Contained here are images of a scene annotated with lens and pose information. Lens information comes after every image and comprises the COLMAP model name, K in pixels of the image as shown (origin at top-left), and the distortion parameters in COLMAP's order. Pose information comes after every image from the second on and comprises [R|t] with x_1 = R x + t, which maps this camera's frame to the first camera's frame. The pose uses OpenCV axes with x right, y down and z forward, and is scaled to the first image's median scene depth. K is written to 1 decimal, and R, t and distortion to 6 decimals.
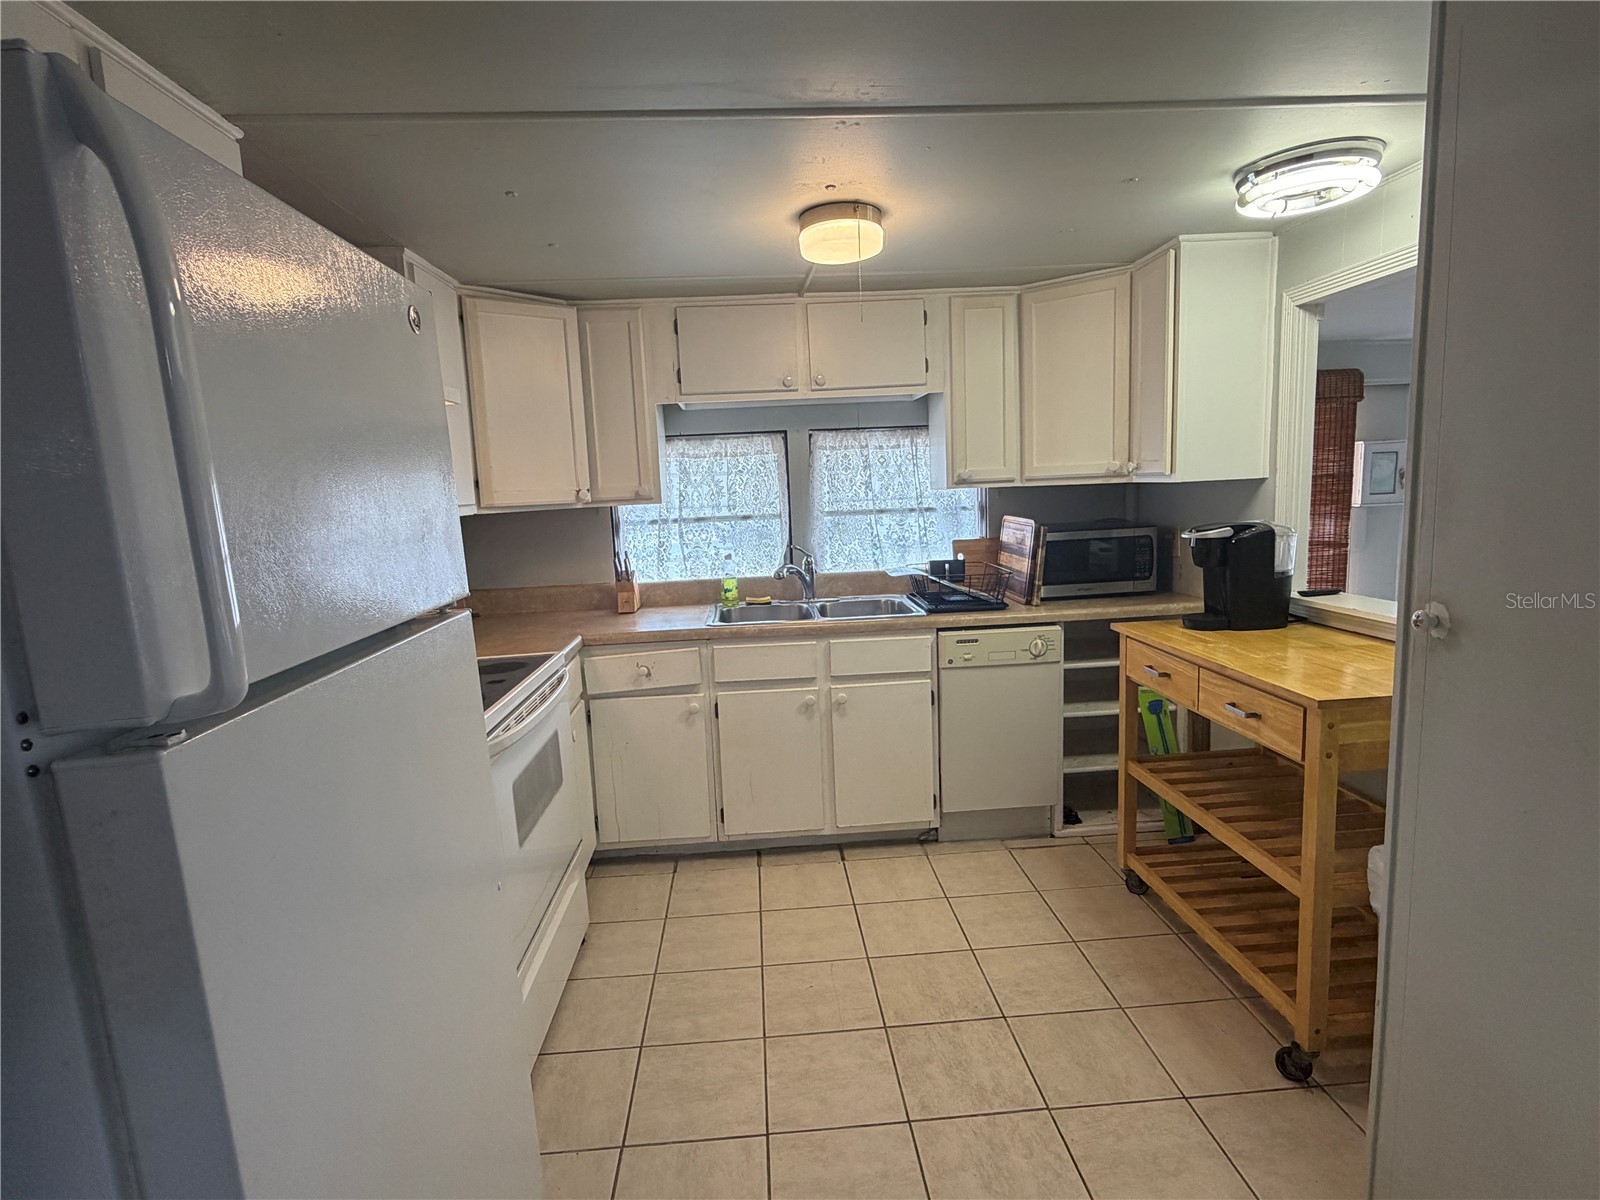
lens RADIAL K [[802.6, 0, 797.3], [0, 802.6, 594.4], [0, 0, 1]] dist [-0.002840, 0.000738]
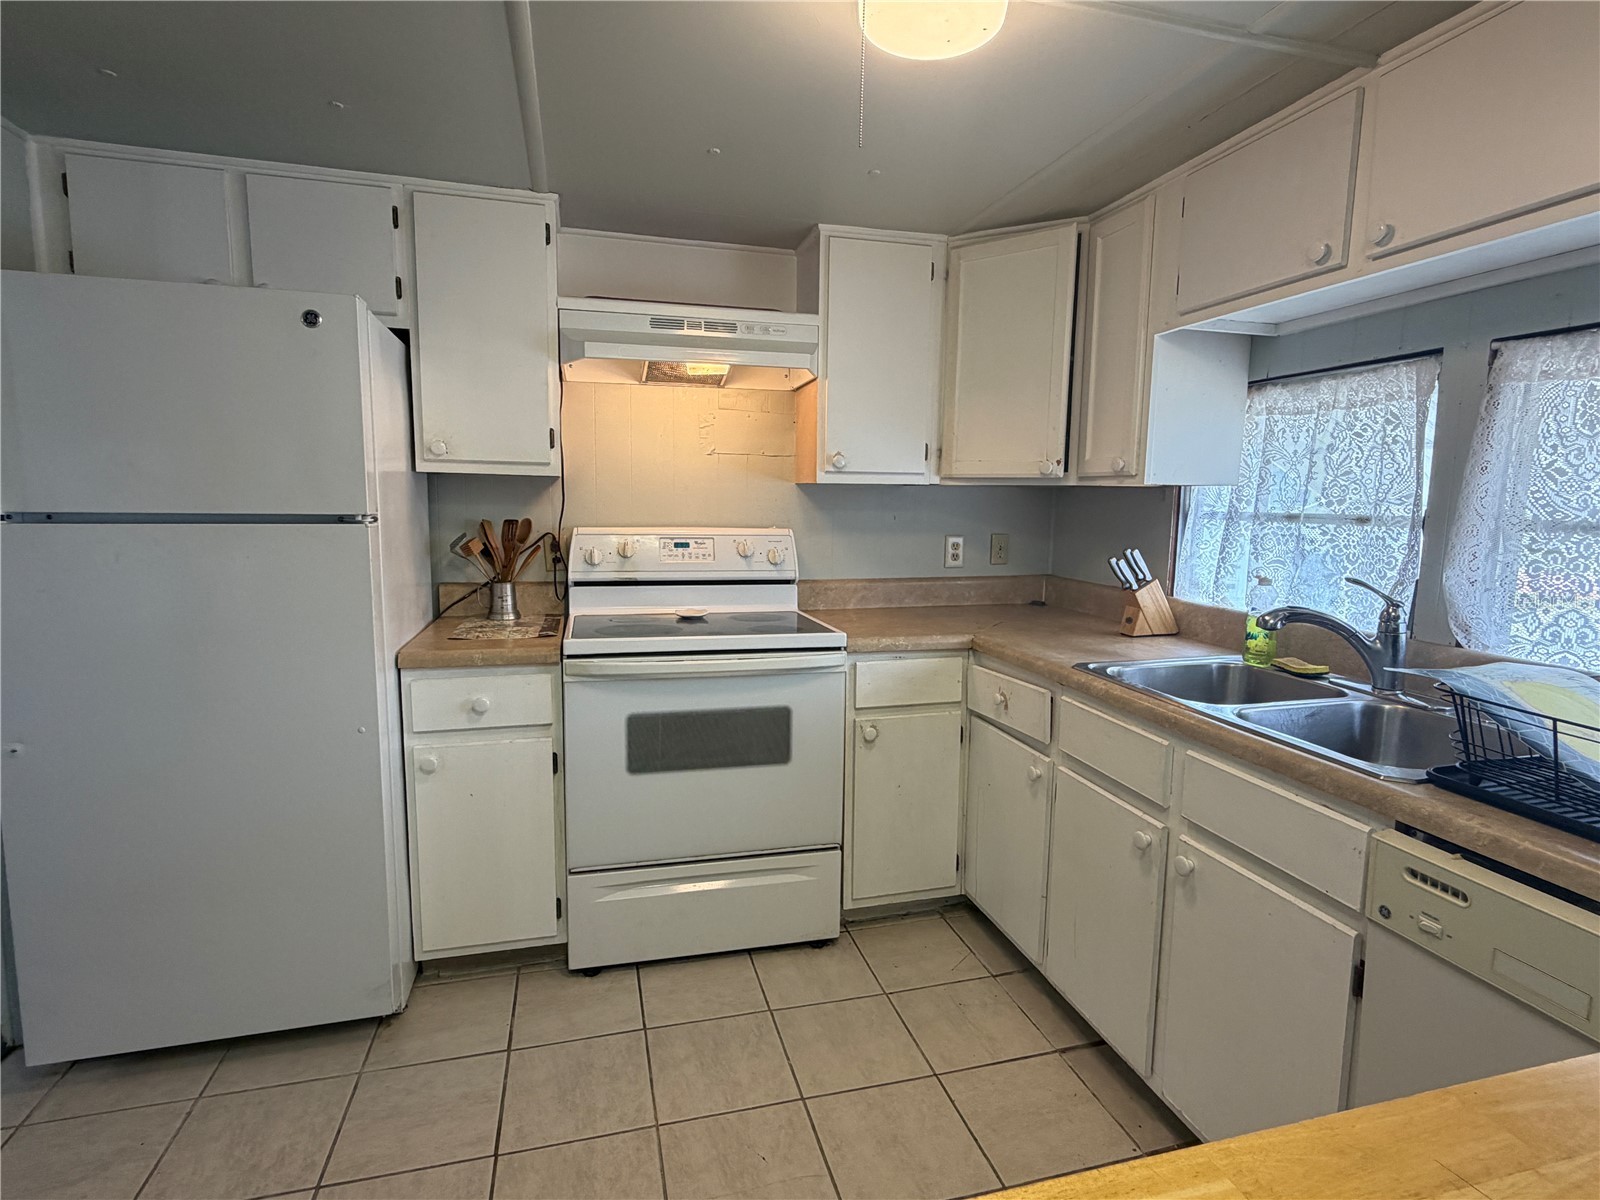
lens RADIAL K [[802.6, 0, 797.3], [0, 802.6, 594.4], [0, 0, 1]] dist [-0.002840, 0.000738]
pose [[0.205921, 0.165586, -0.964457, 0.416976], [-0.159402, 0.978092, 0.133894, -0.061956], [0.965499, 0.126165, 0.227804, 0.544671]]
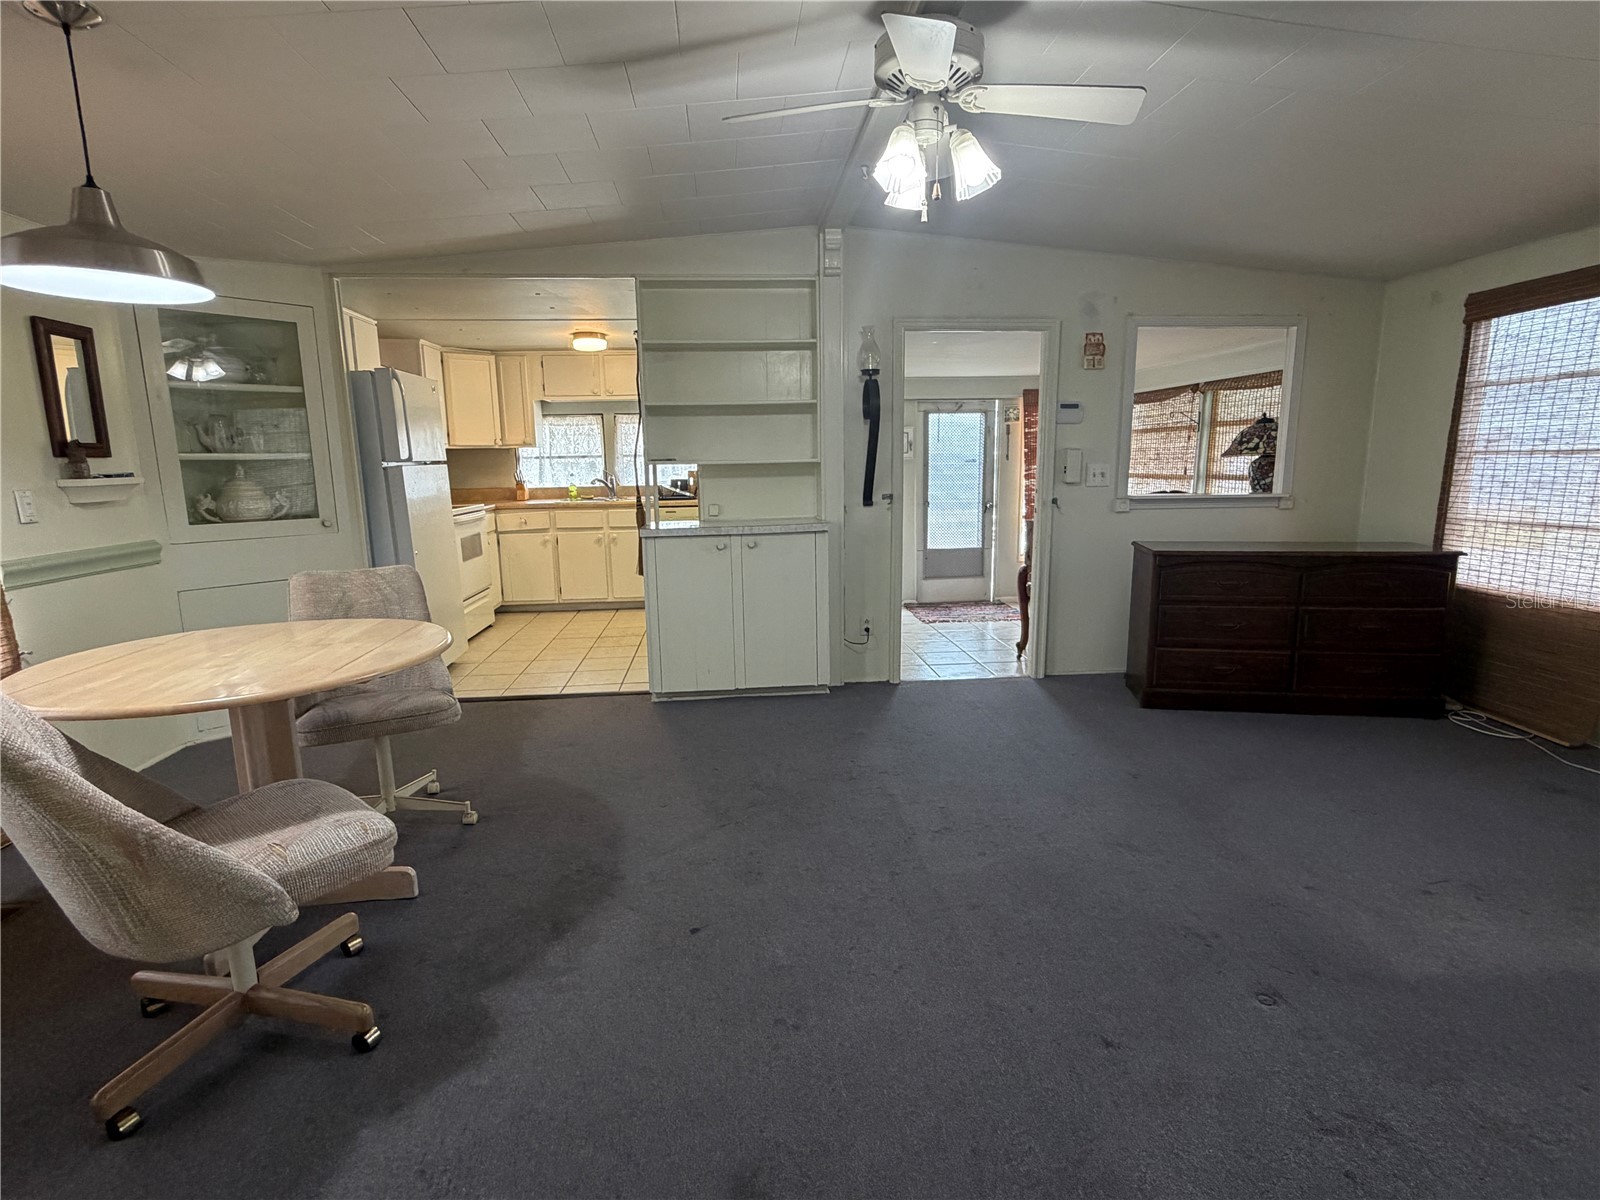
lens RADIAL K [[802.6, 0, 797.3], [0, 802.6, 594.4], [0, 0, 1]] dist [-0.002840, 0.000738]
pose [[0.998895, 0.020674, 0.042210, 0.415076], [-0.022066, 0.999219, 0.032790, 0.180883], [-0.041499, -0.033685, 0.998571, -1.096161]]
